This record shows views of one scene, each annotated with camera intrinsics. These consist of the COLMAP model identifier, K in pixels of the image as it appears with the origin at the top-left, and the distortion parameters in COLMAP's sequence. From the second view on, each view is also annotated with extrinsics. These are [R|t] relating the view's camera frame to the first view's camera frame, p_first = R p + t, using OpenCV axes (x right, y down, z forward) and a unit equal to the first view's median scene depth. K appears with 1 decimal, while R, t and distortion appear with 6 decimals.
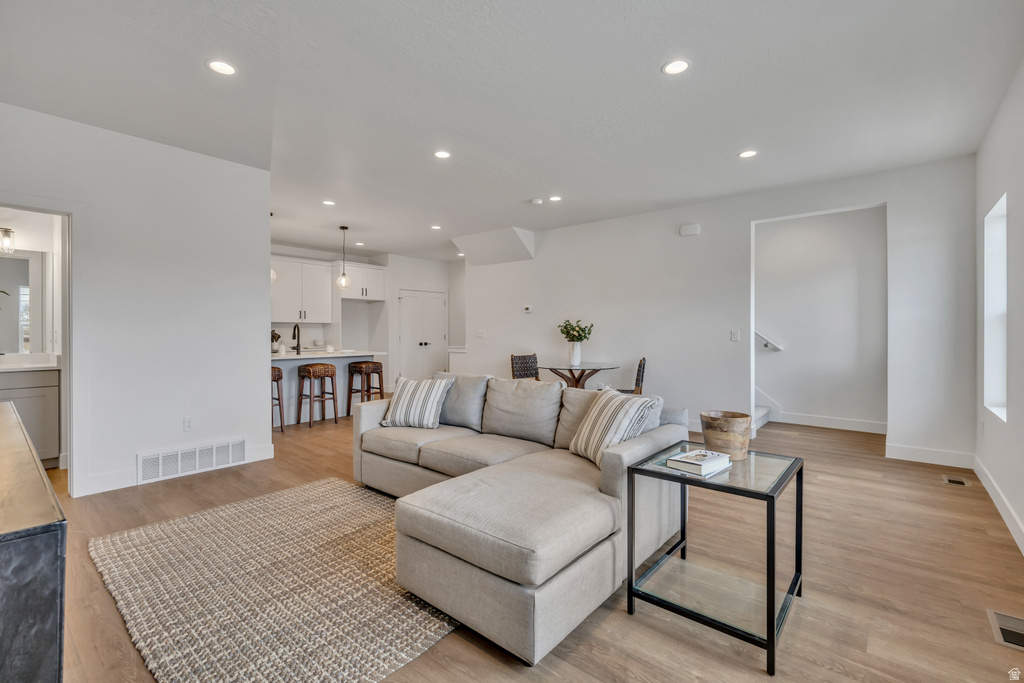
lens RADIAL K [[456.5, 0, 511.3], [0, 456.5, 335.5], [0, 0, 1]] dist [-0.001356, -0.000036]
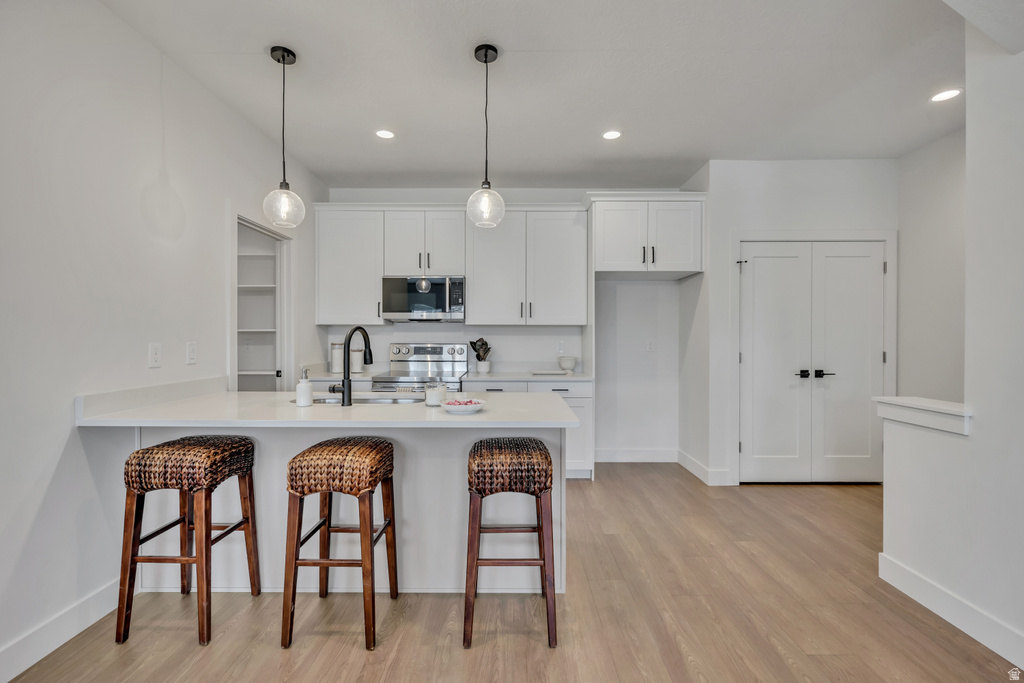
lens RADIAL K [[456.5, 0, 513.4], [0, 456.5, 340.7], [0, 0, 1]] dist [-0.001356, -0.000036]
pose [[0.643923, 0.001867, -0.765088, -0.062768], [-0.005739, 0.999981, -0.002391, -0.008608], [0.765069, 0.005931, 0.643921, 0.602332]]
